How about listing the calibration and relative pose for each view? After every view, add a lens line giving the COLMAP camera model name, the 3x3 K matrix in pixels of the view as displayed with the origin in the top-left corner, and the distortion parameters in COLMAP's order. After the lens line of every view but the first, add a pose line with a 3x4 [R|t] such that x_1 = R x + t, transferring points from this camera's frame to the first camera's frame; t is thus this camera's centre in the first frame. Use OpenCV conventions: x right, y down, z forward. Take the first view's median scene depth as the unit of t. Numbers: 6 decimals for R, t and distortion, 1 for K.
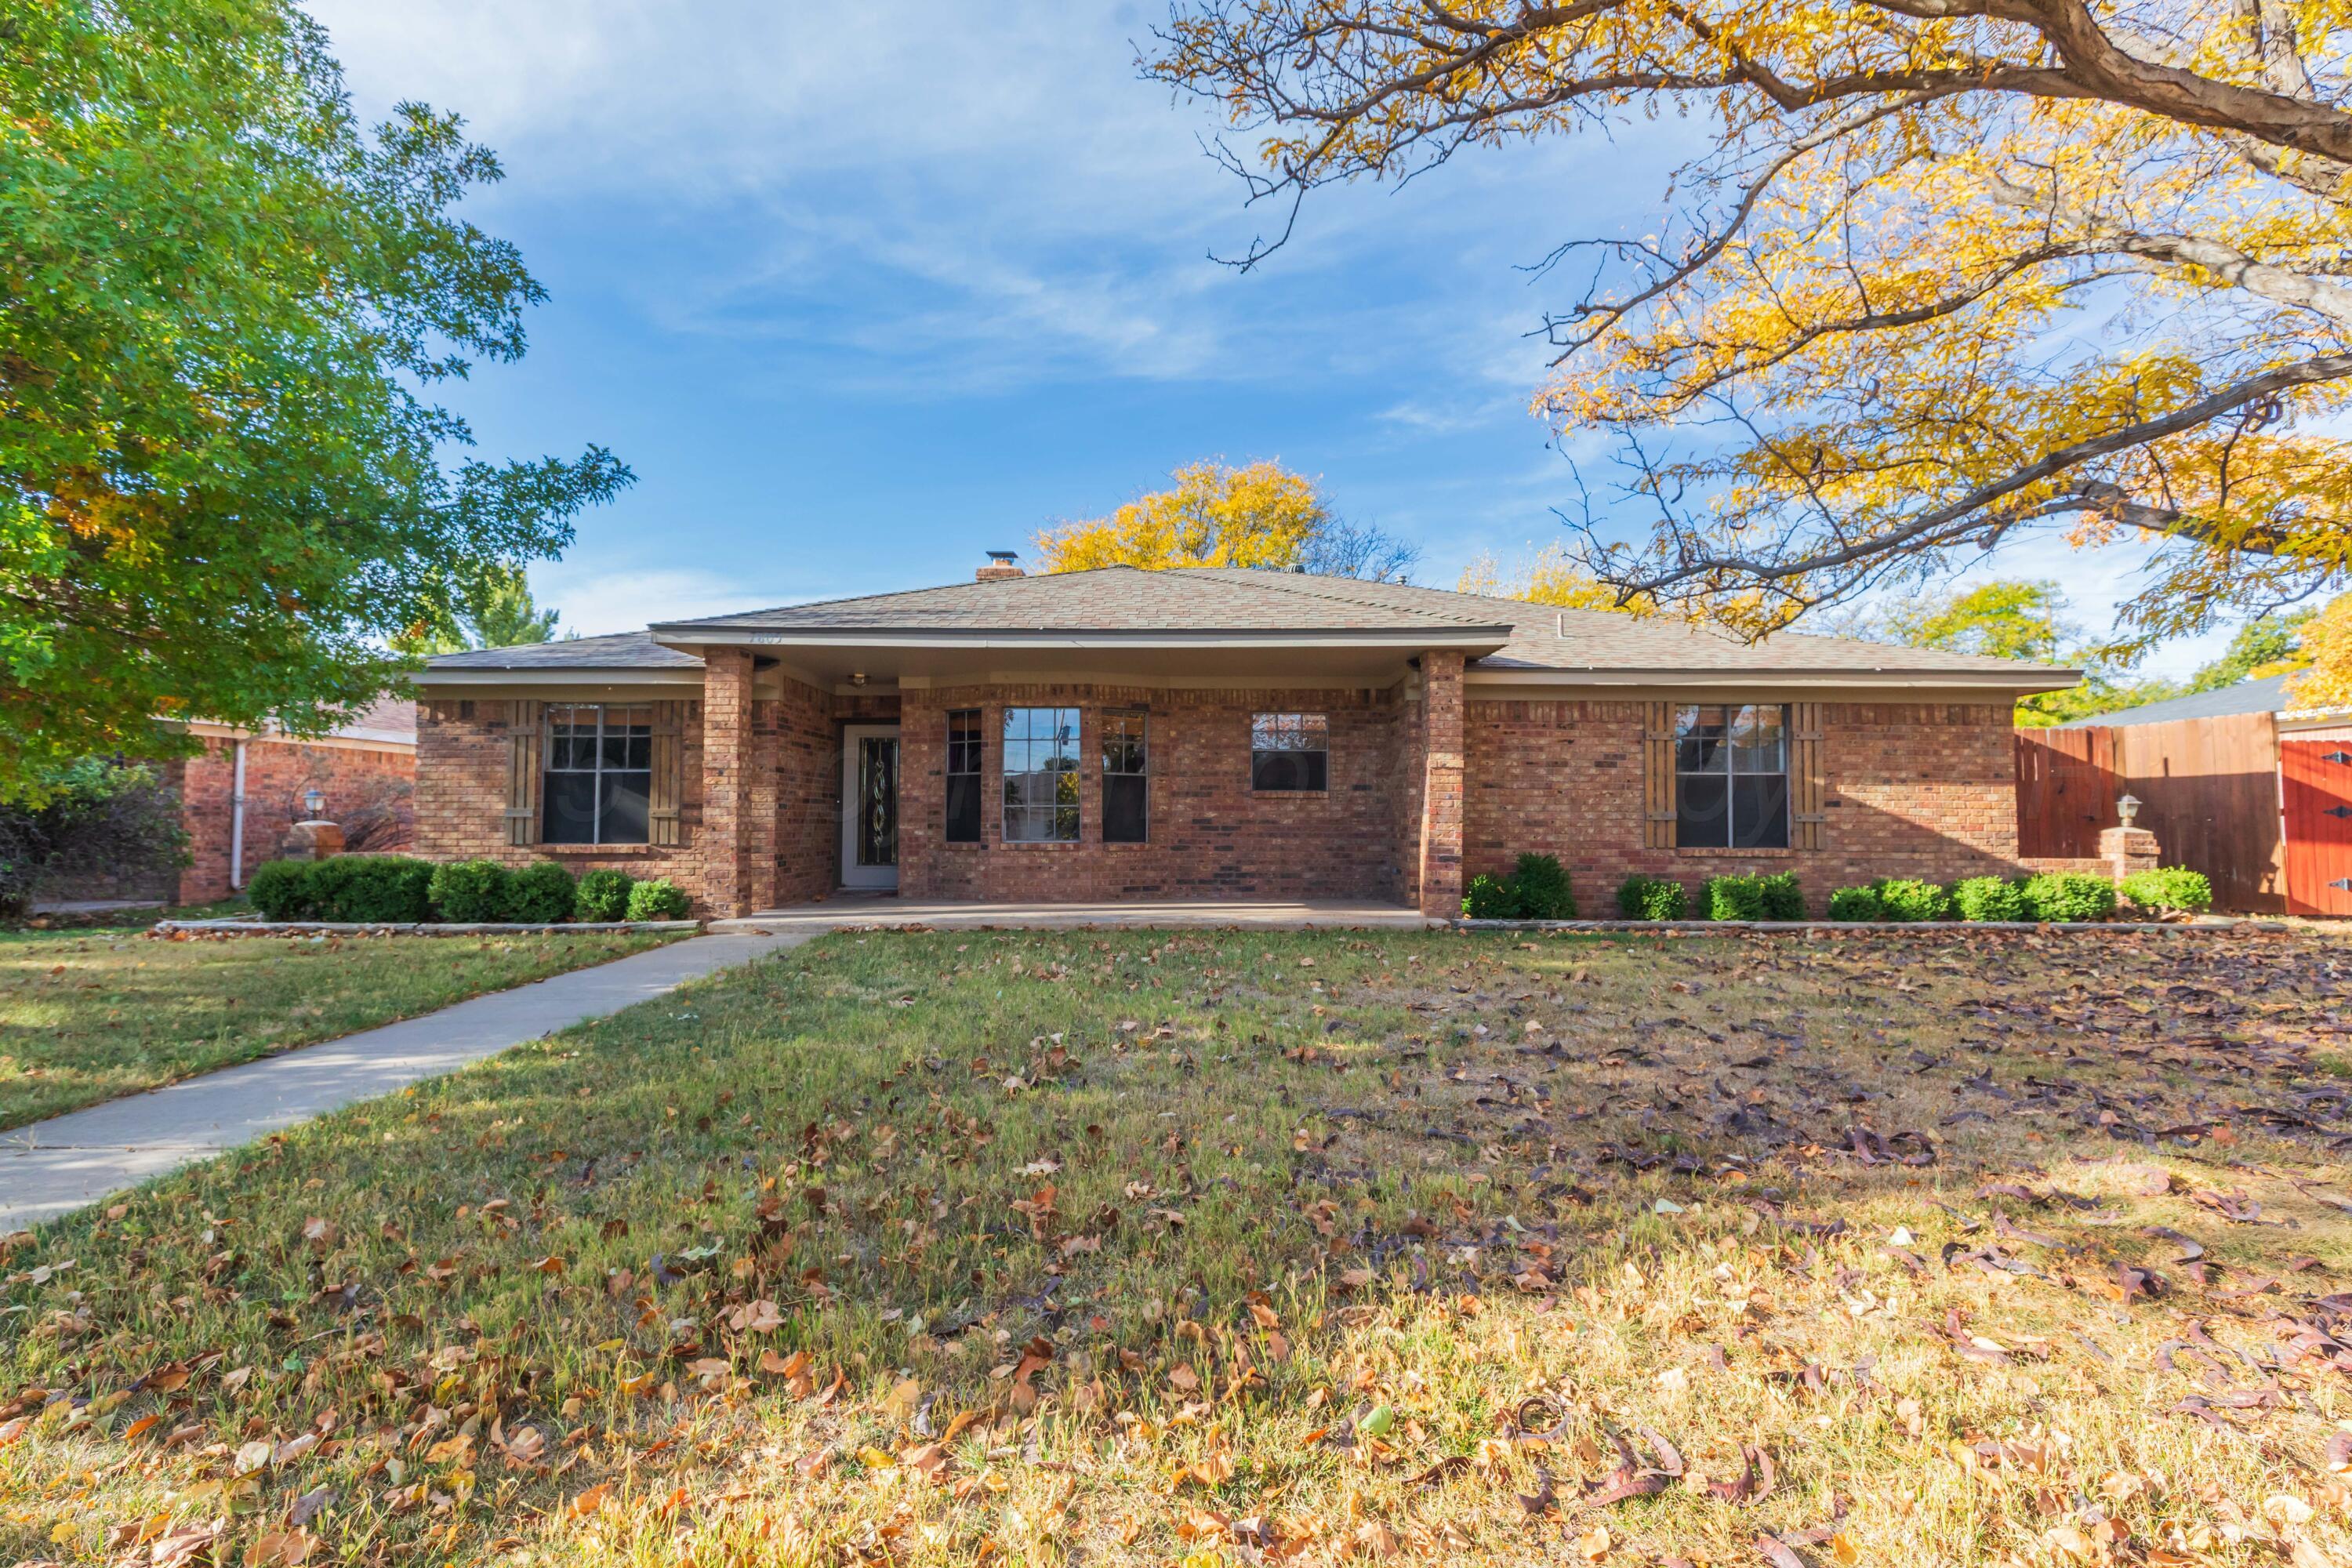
lens RADIAL K [[1081.2, 0, 1188.7], [0, 1081.2, 776.4], [0, 0, 1]] dist [-0.012734, -0.000350]
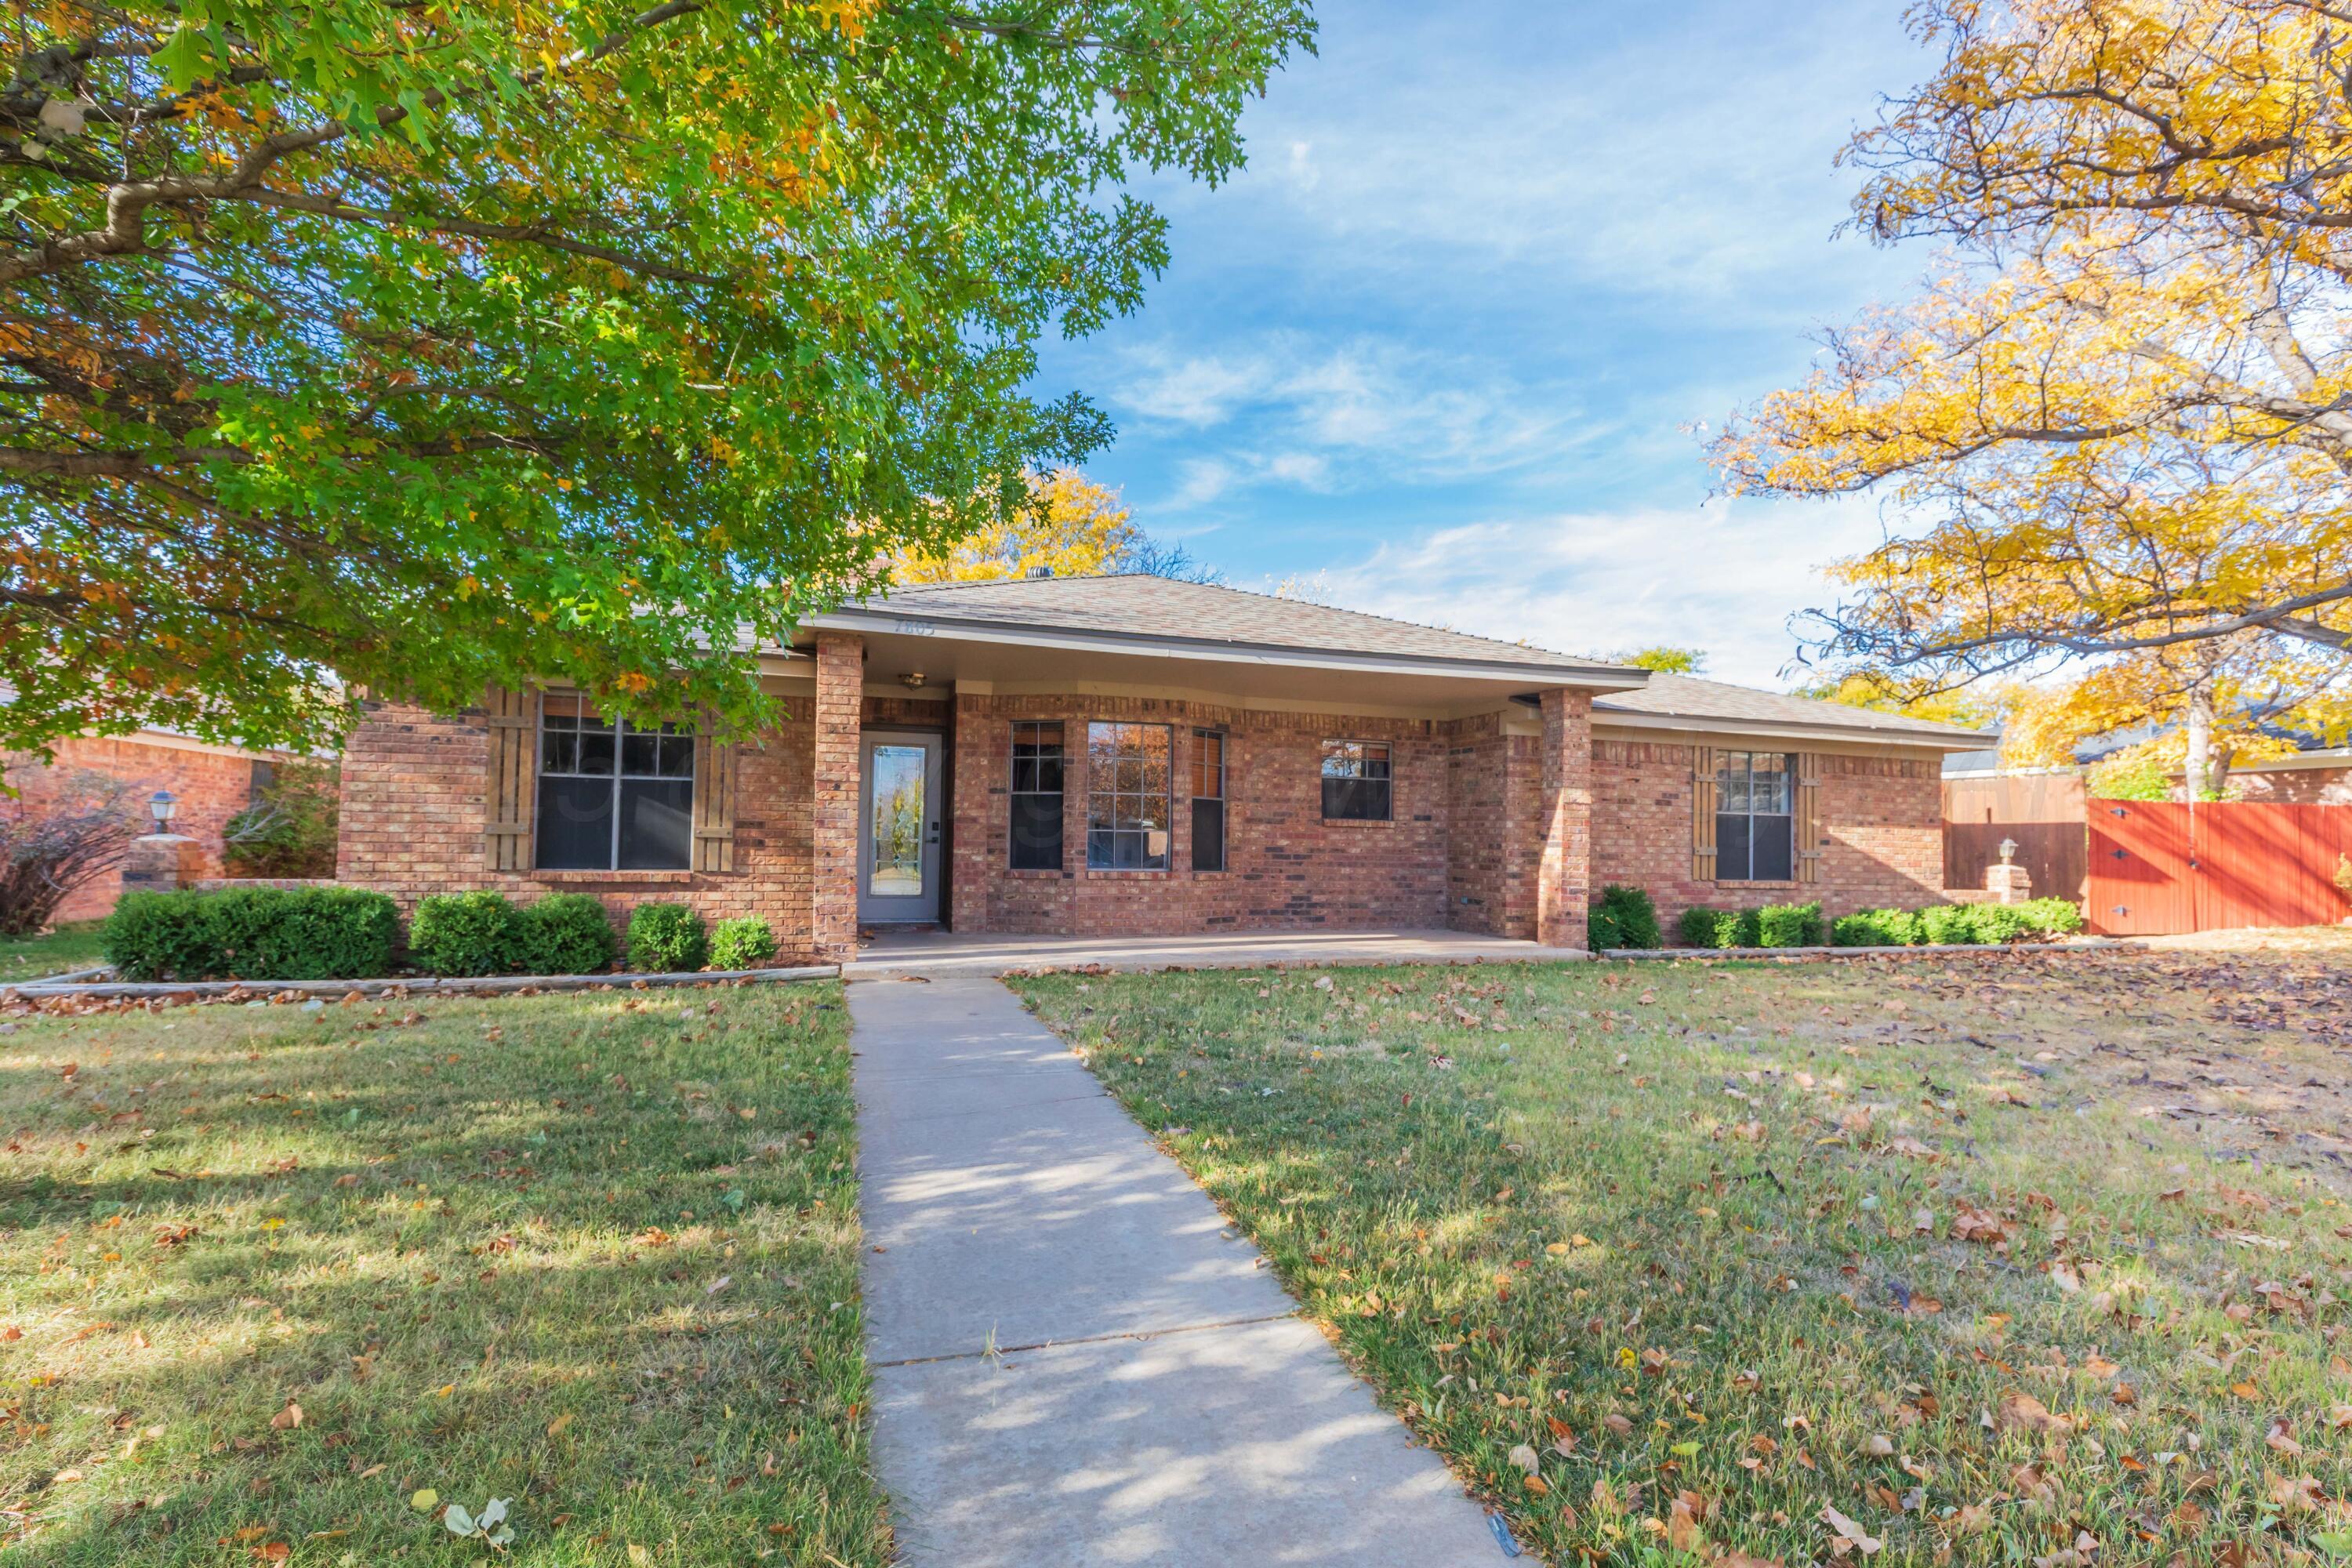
lens RADIAL K [[1081.2, 0, 1175.7], [0, 1081.2, 802.5], [0, 0, 1]] dist [-0.012734, -0.000350]
pose [[0.950656, 0.026116, 0.309147, -0.410683], [-0.028965, 0.999570, 0.004629, -0.002239], [-0.308893, -0.013355, 0.951003, 0.126446]]
